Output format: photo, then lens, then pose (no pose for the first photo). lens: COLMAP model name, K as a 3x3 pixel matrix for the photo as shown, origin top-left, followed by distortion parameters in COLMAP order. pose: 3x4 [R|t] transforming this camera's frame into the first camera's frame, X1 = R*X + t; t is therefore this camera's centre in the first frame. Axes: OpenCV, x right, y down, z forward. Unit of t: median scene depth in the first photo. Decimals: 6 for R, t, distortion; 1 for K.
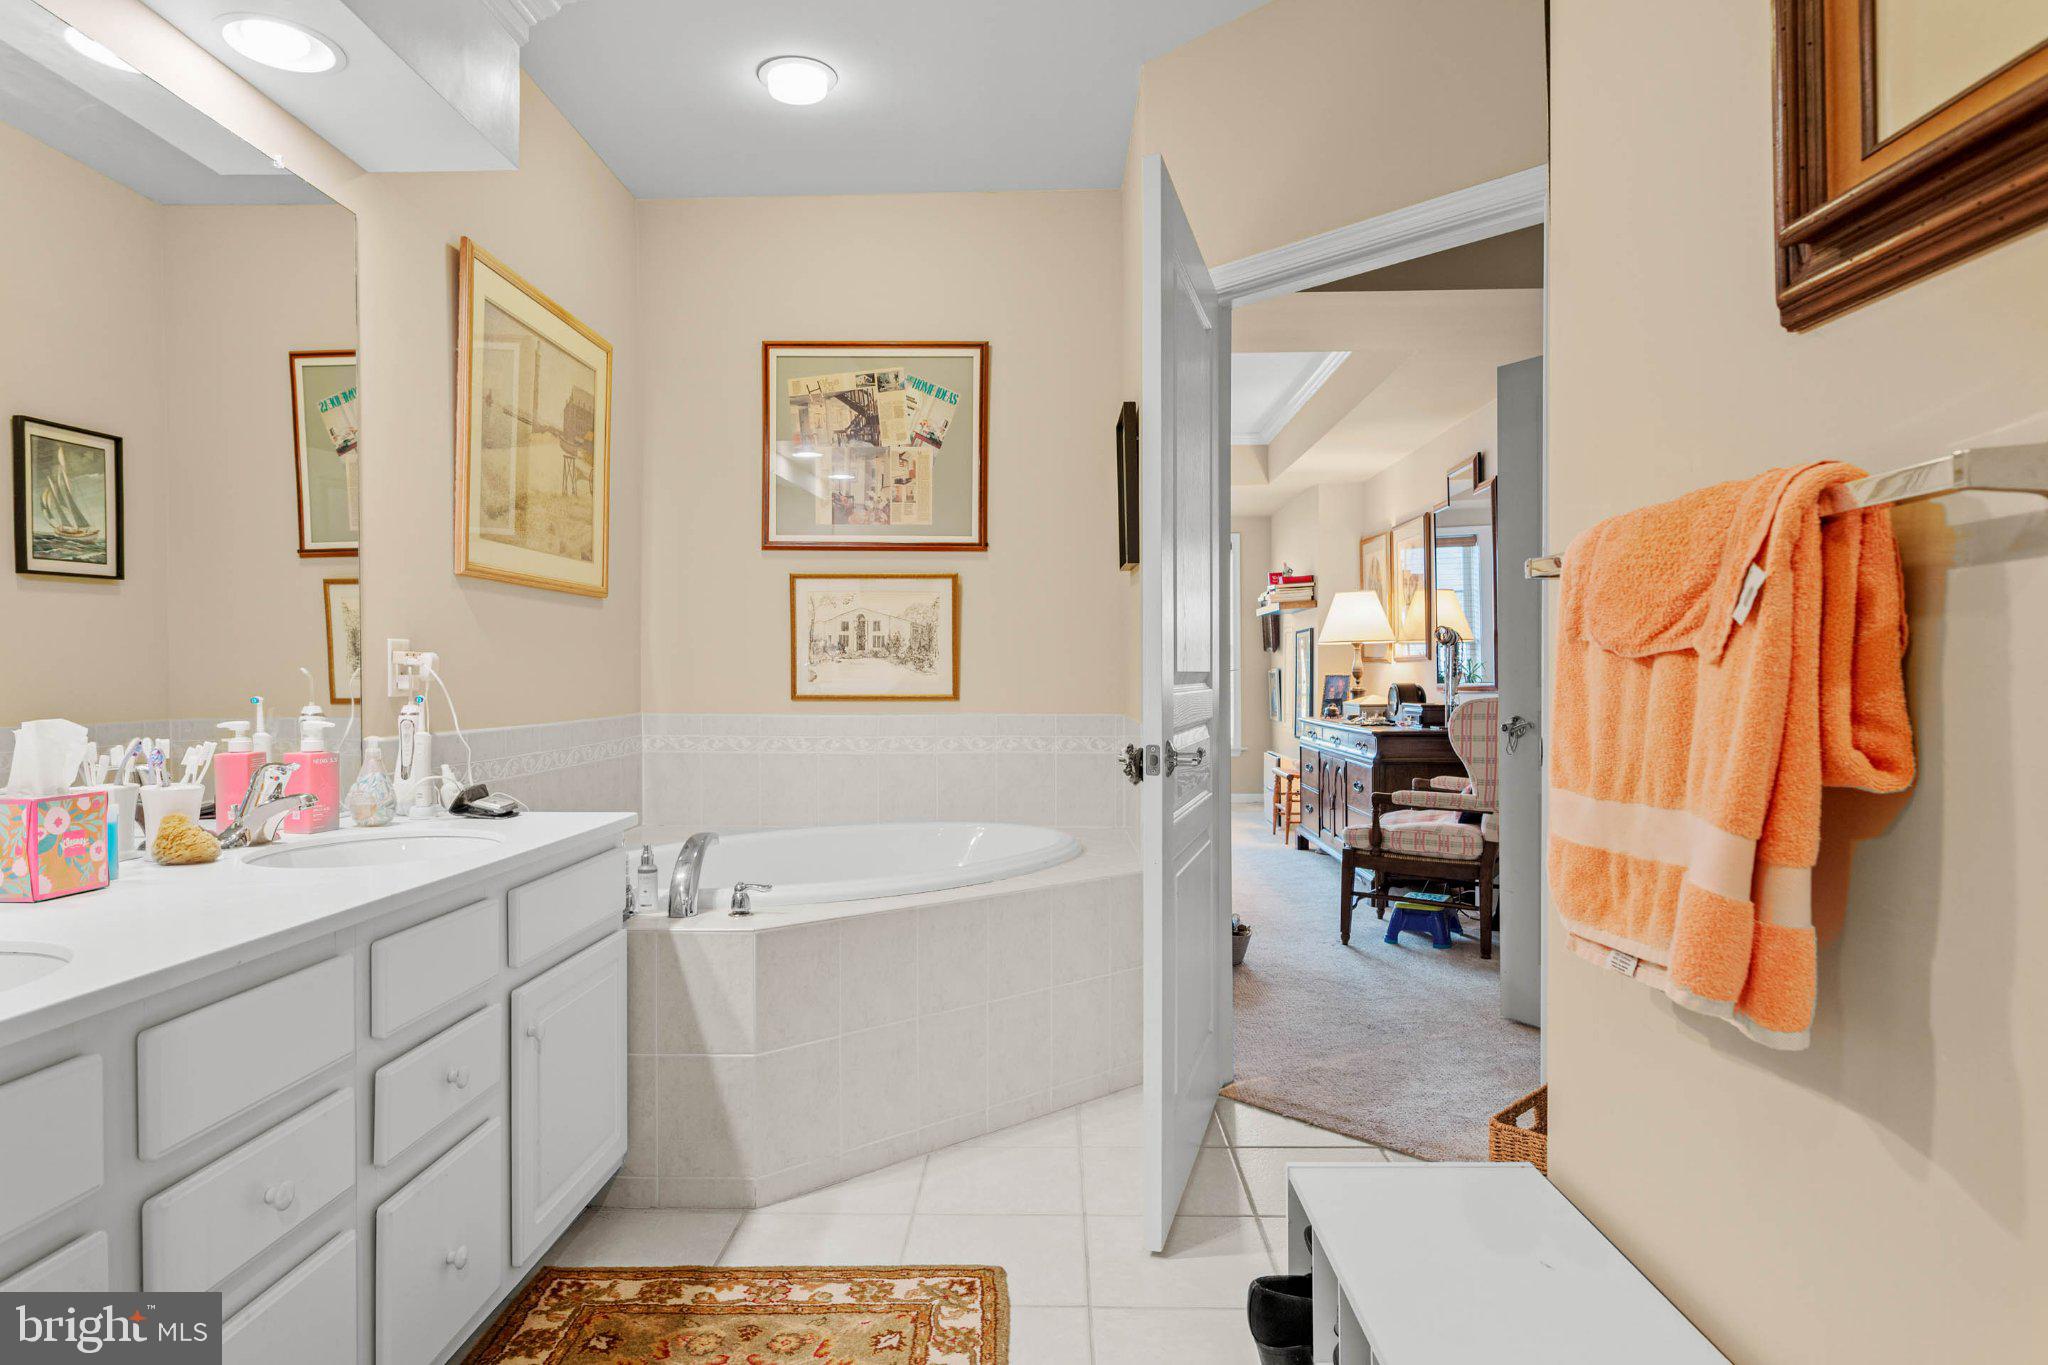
lens RADIAL K [[1178.6, 0, 1024.0], [0, 1178.6, 682.5], [0, 0, 1]] dist [0.000707, -0.002689]
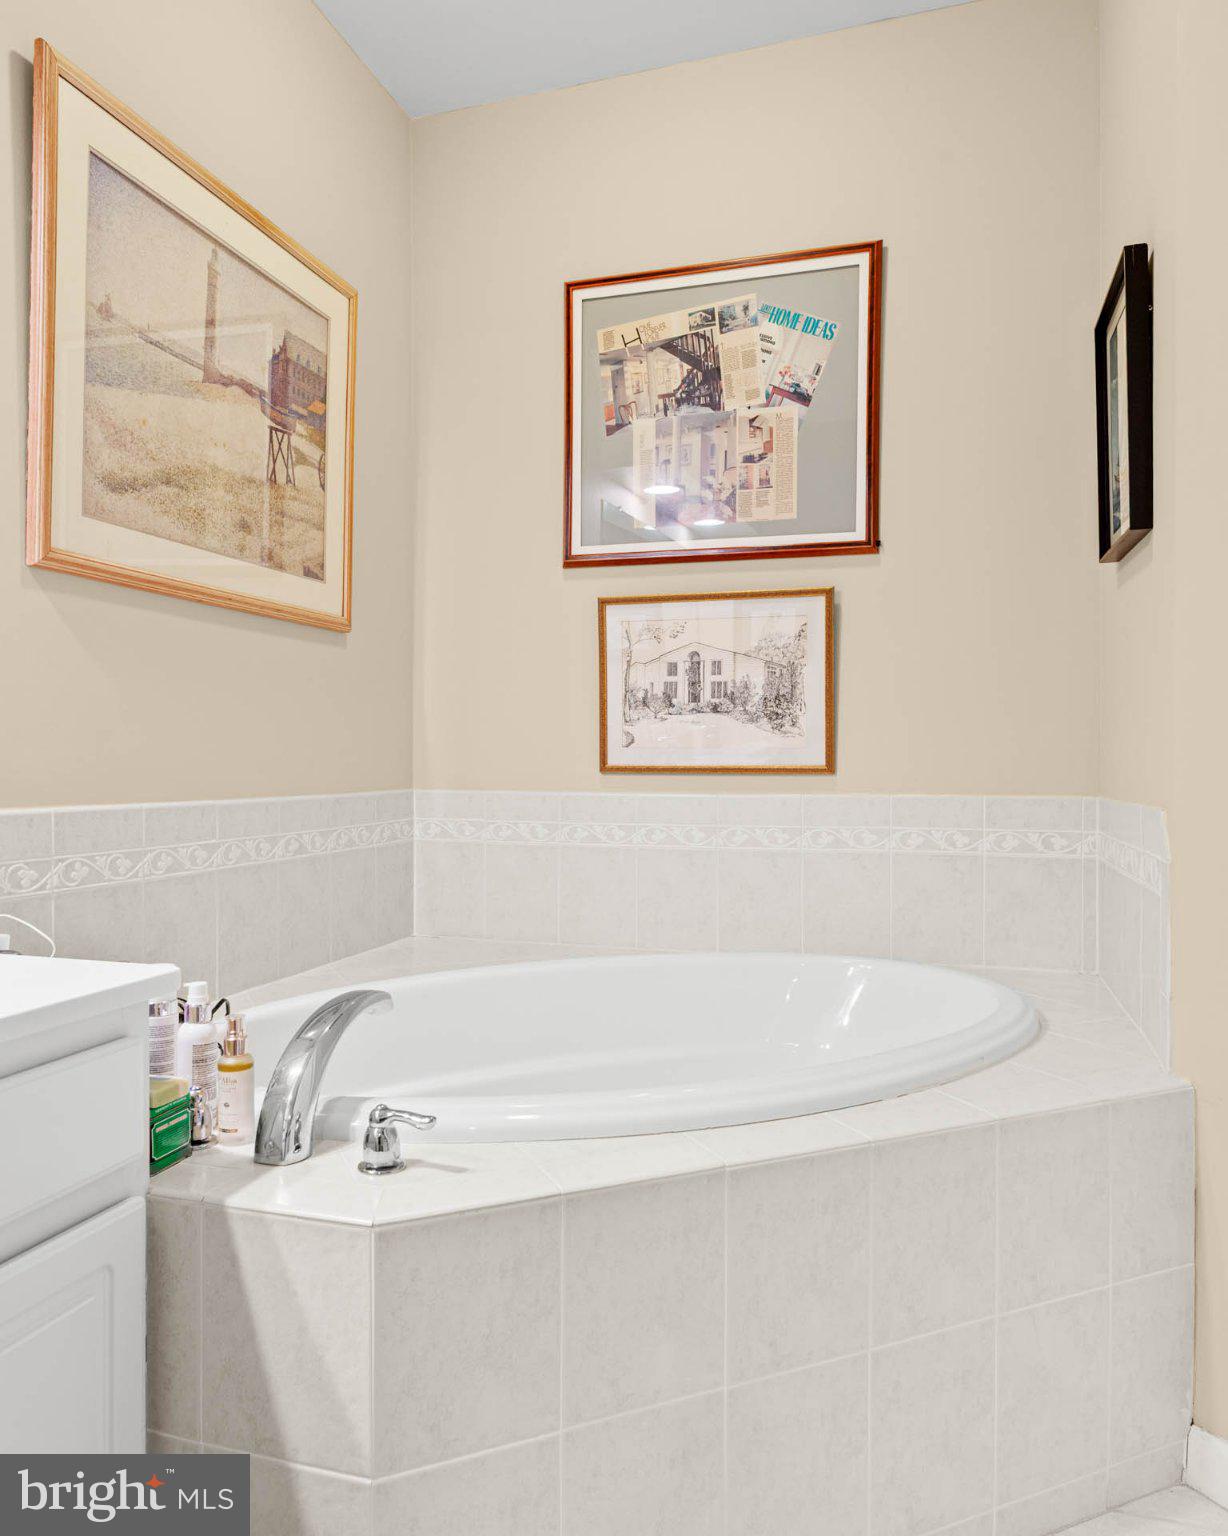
lens RADIAL K [[1078.6, 0, 610.8], [0, 1078.6, 774.8], [0, 0, 1]] dist [-0.003144, -0.003863]
pose [[0.960805, 0.004639, -0.277186, -0.007147], [-0.003673, 0.999985, 0.004005, 0.013535], [0.277201, -0.002830, 0.960808, 0.366095]]
